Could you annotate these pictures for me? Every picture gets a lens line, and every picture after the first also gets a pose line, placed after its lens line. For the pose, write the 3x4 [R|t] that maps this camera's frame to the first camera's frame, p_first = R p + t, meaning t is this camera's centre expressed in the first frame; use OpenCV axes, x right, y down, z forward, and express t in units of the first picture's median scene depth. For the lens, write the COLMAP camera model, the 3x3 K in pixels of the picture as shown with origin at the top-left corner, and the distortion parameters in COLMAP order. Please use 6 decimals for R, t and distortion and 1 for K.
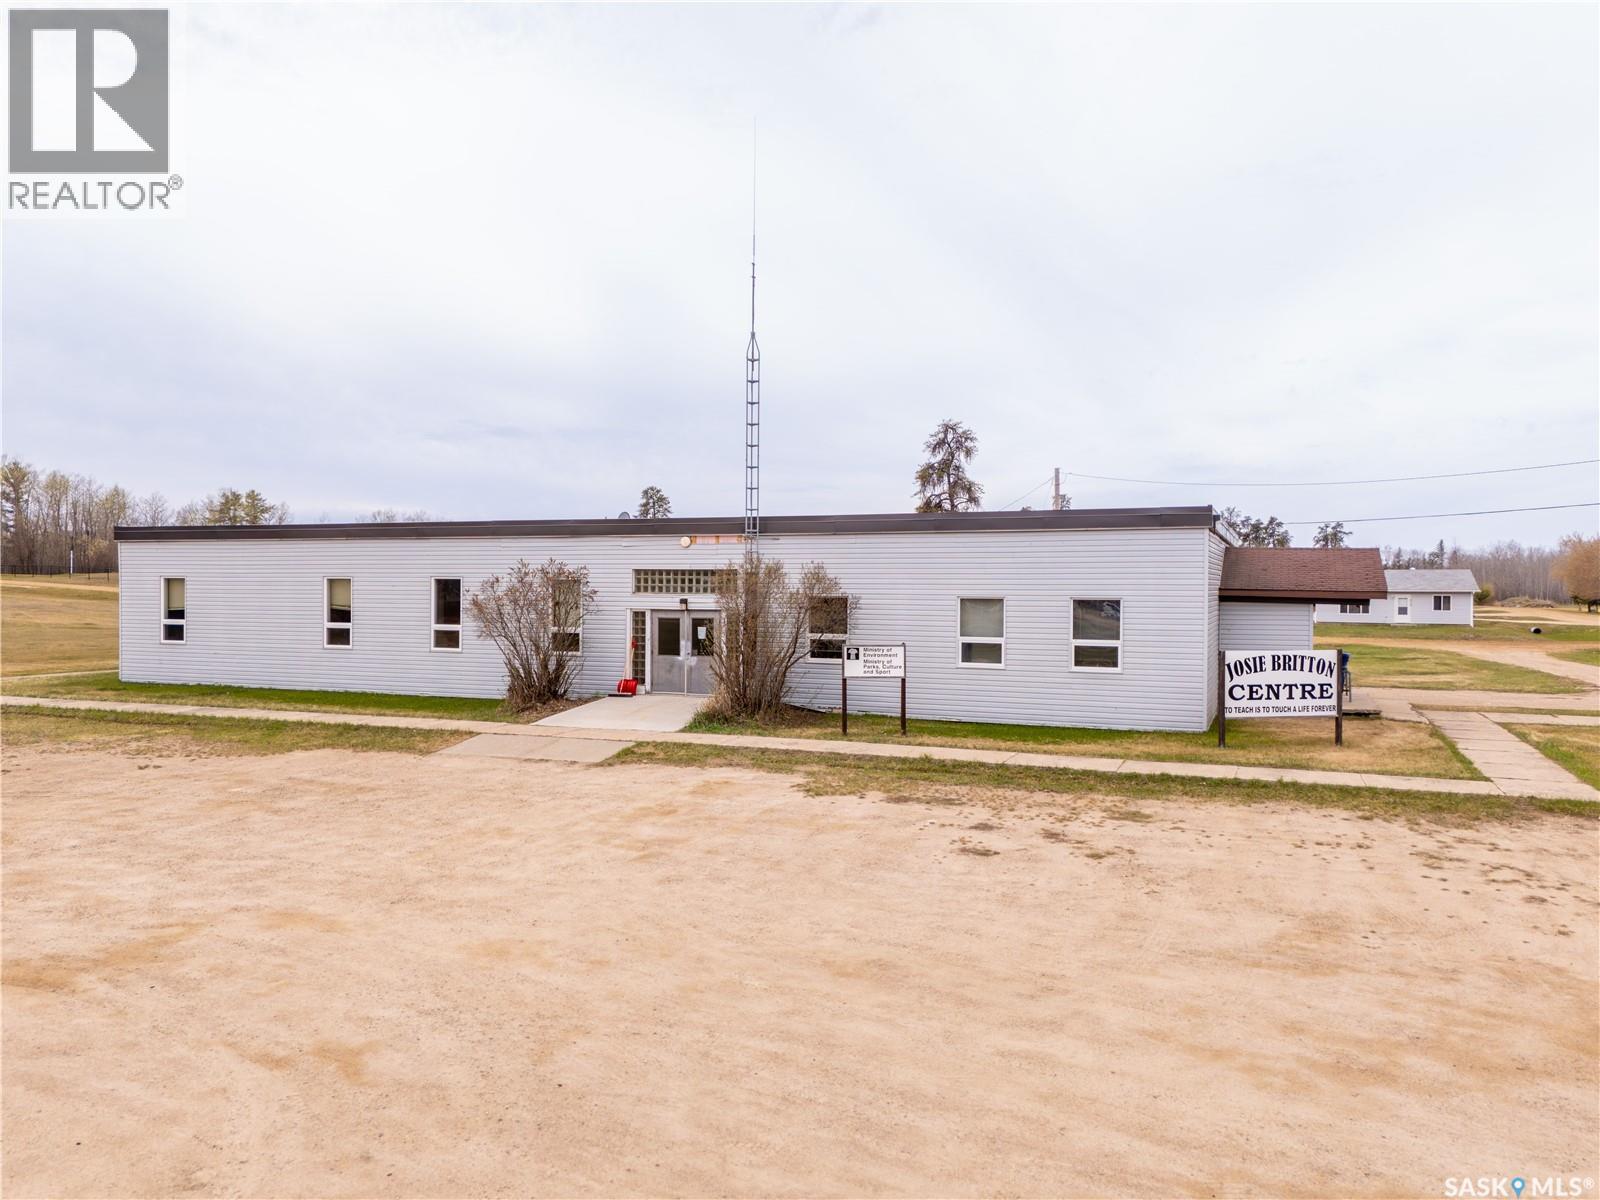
lens RADIAL K [[1169.8, 0, 803.4], [0, 1169.8, 592.0], [0, 0, 1]] dist [0.078757, -0.070259]
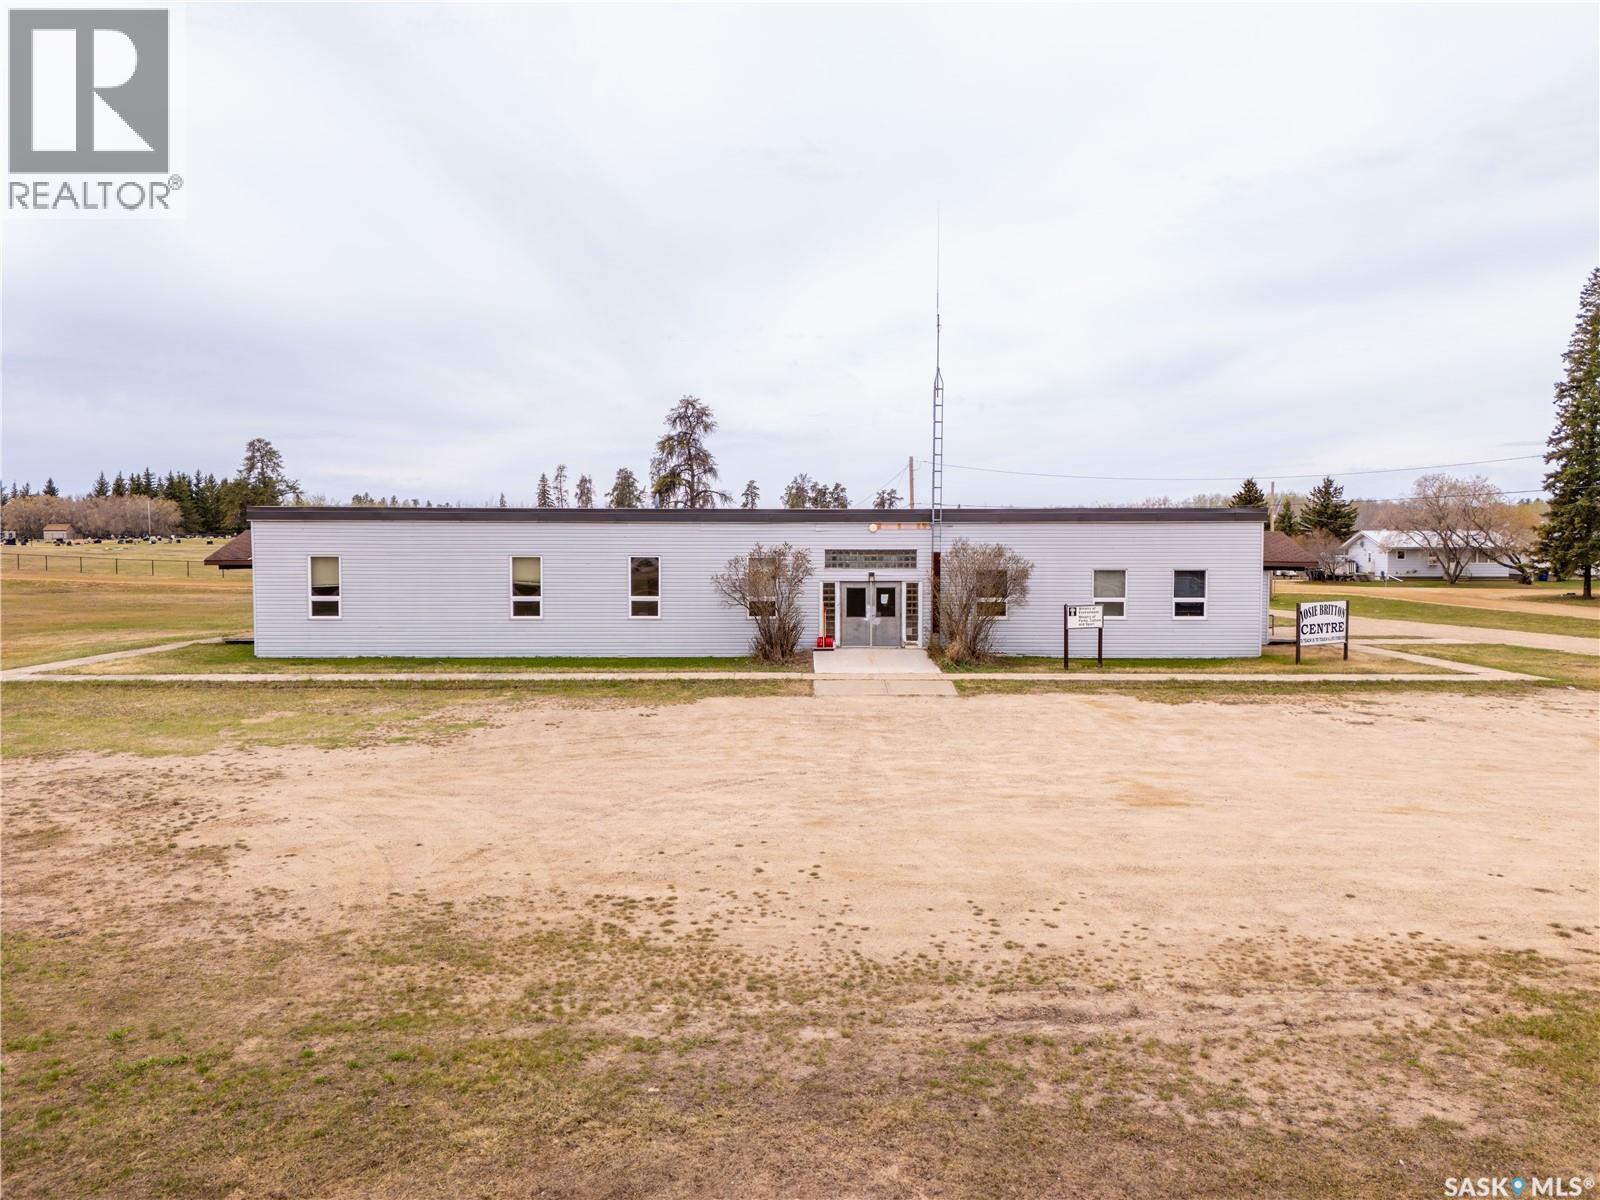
lens RADIAL K [[1169.8, 0, 797.1], [0, 1169.8, 607.0], [0, 0, 1]] dist [0.078757, -0.070259]
pose [[0.925569, -0.024038, 0.377814, -0.663417], [0.005499, 0.998730, 0.050073, -0.021153], [-0.378538, -0.044268, 0.924526, -0.150071]]
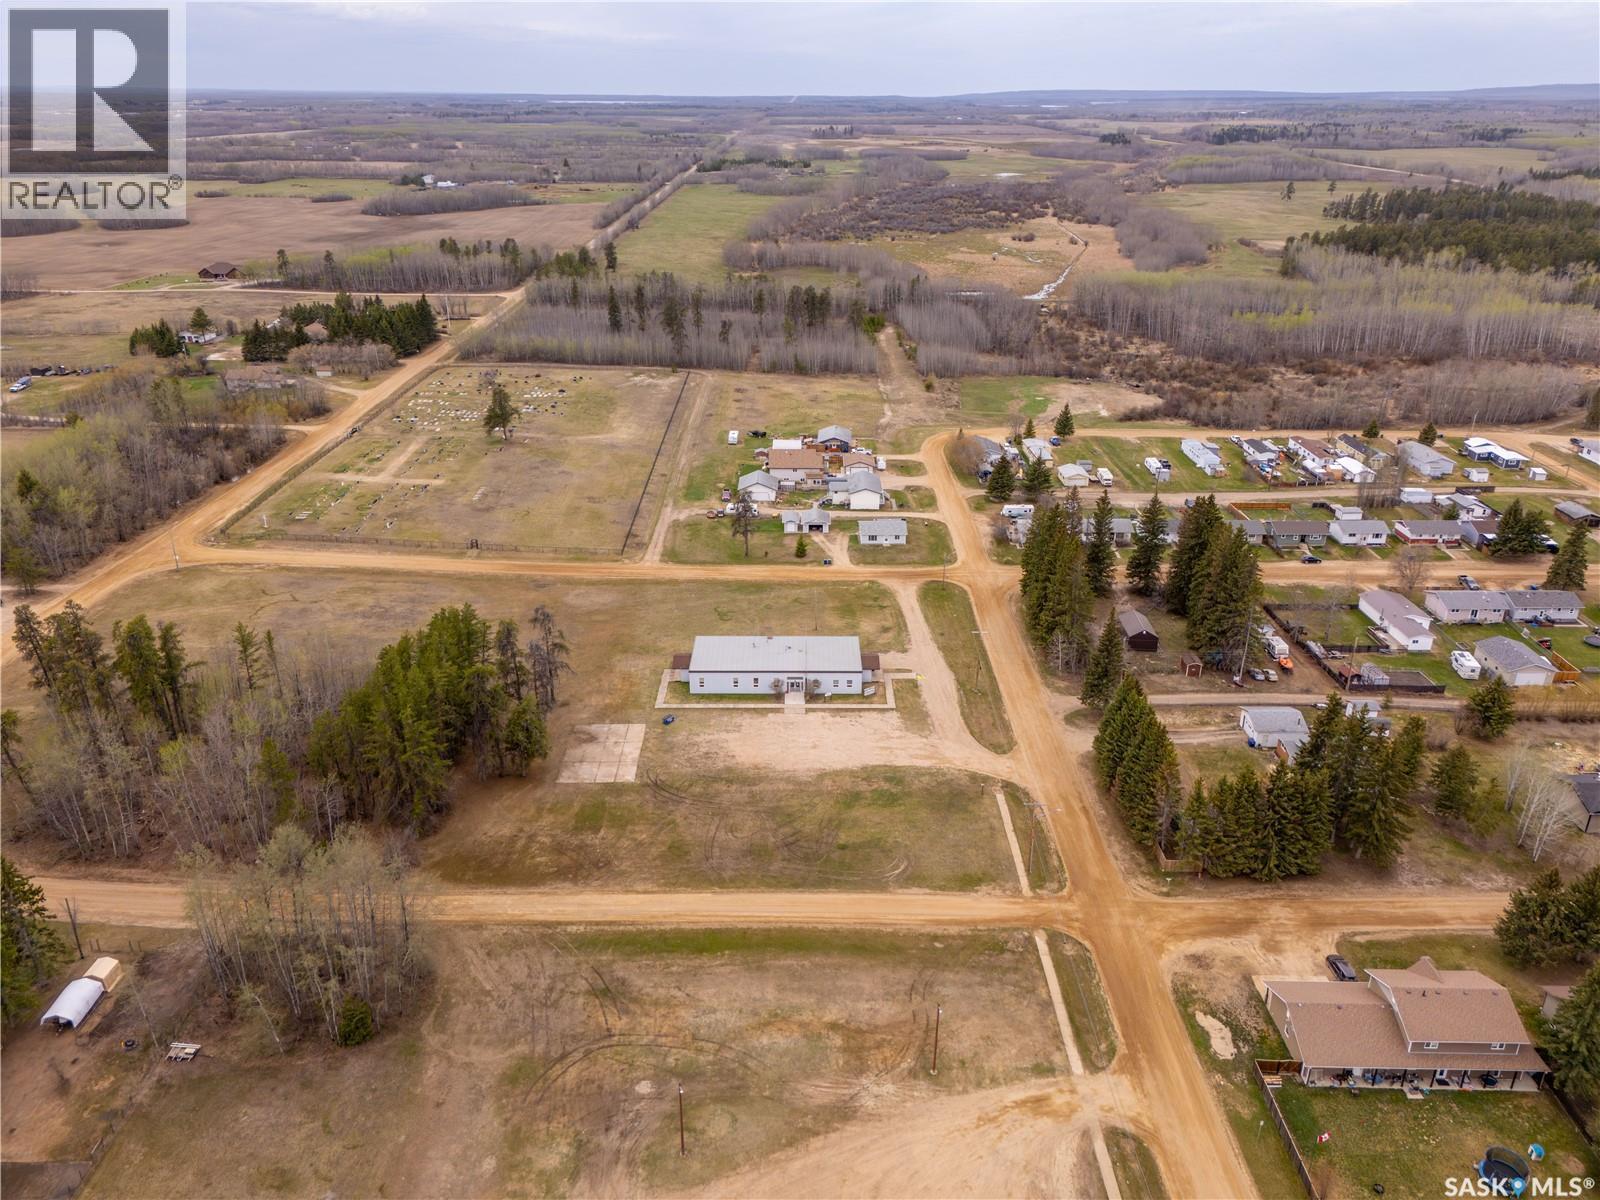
lens RADIAL K [[1169.8, 0, 800.7], [0, 1169.8, 588.3], [0, 0, 1]] dist [0.078757, -0.070259]
pose [[0.925683, -0.147805, 0.348232, -2.572363], [0.002458, 0.922845, 0.385163, -3.399405], [-0.378293, -0.355683, 0.854625, -5.153479]]
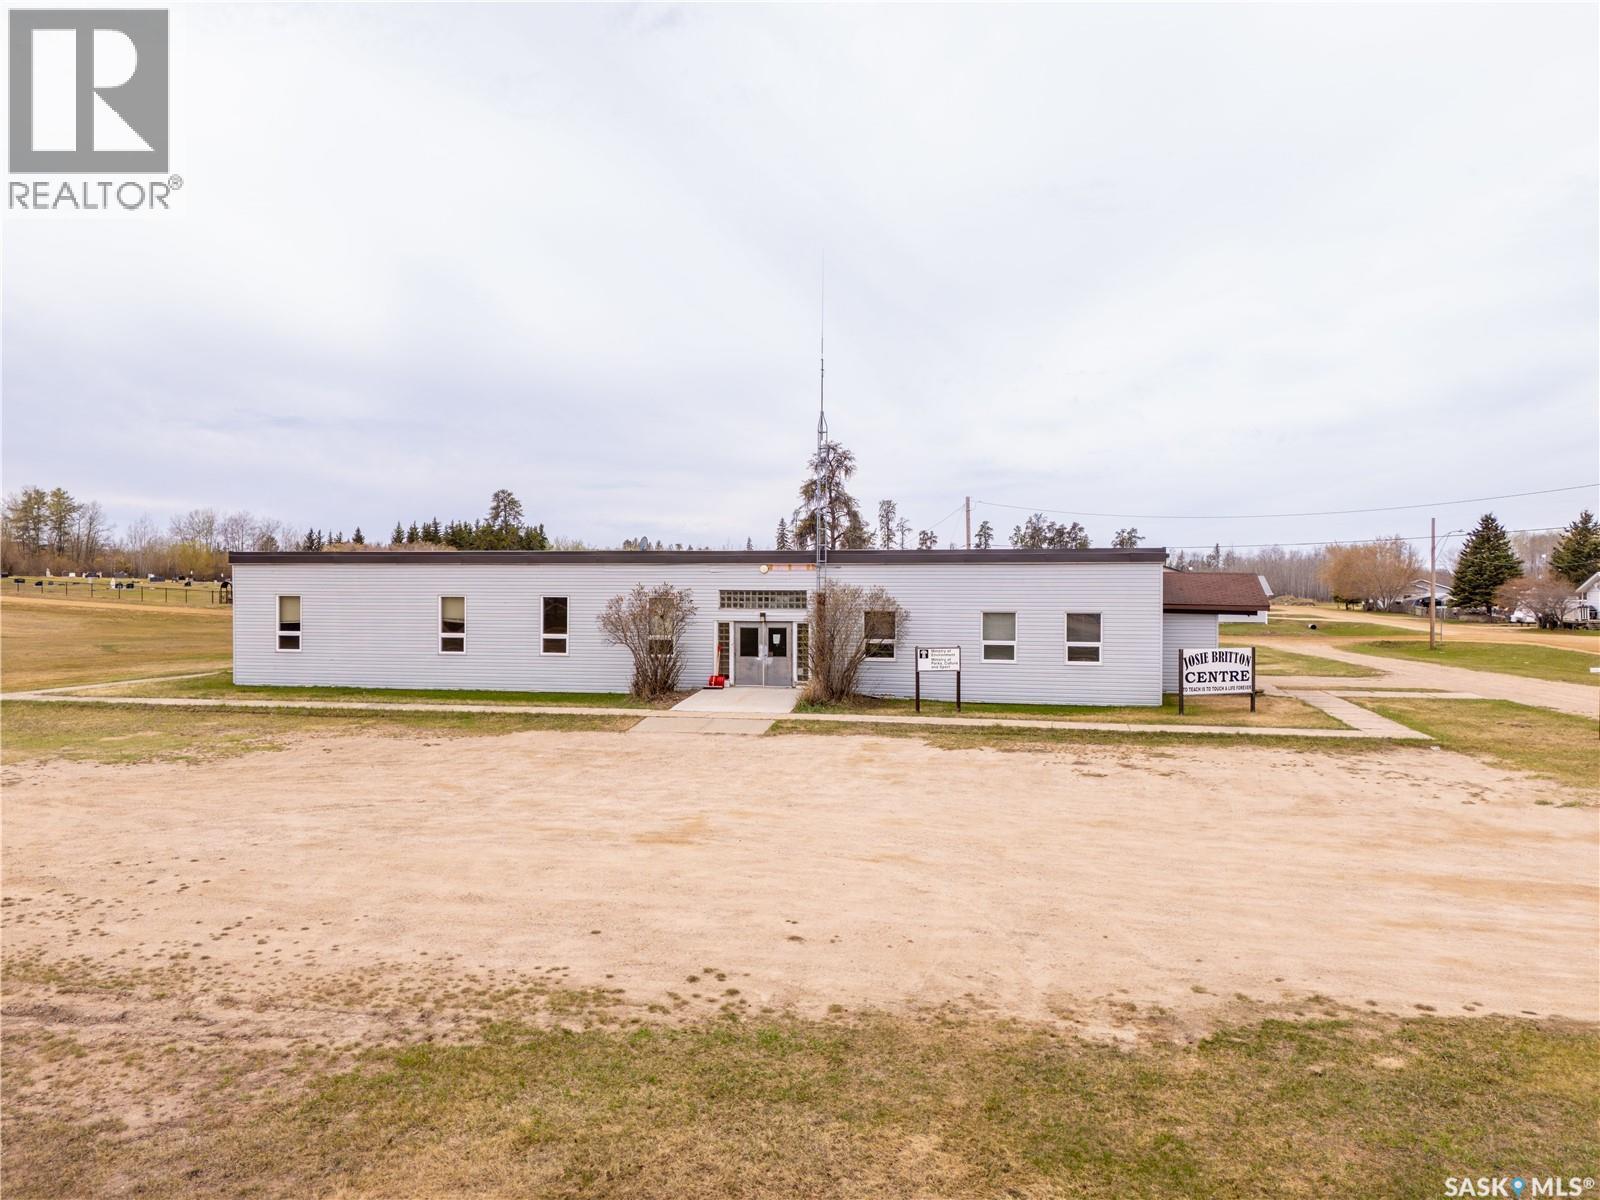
lens RADIAL K [[1169.8, 0, 799.9], [0, 1169.8, 600.4], [0, 0, 1]] dist [0.078757, -0.070259]
pose [[0.987376, -0.004376, 0.158332, -0.267606], [0.003134, 0.999962, 0.008095, -0.018607], [-0.158361, -0.007496, 0.987353, -0.285783]]
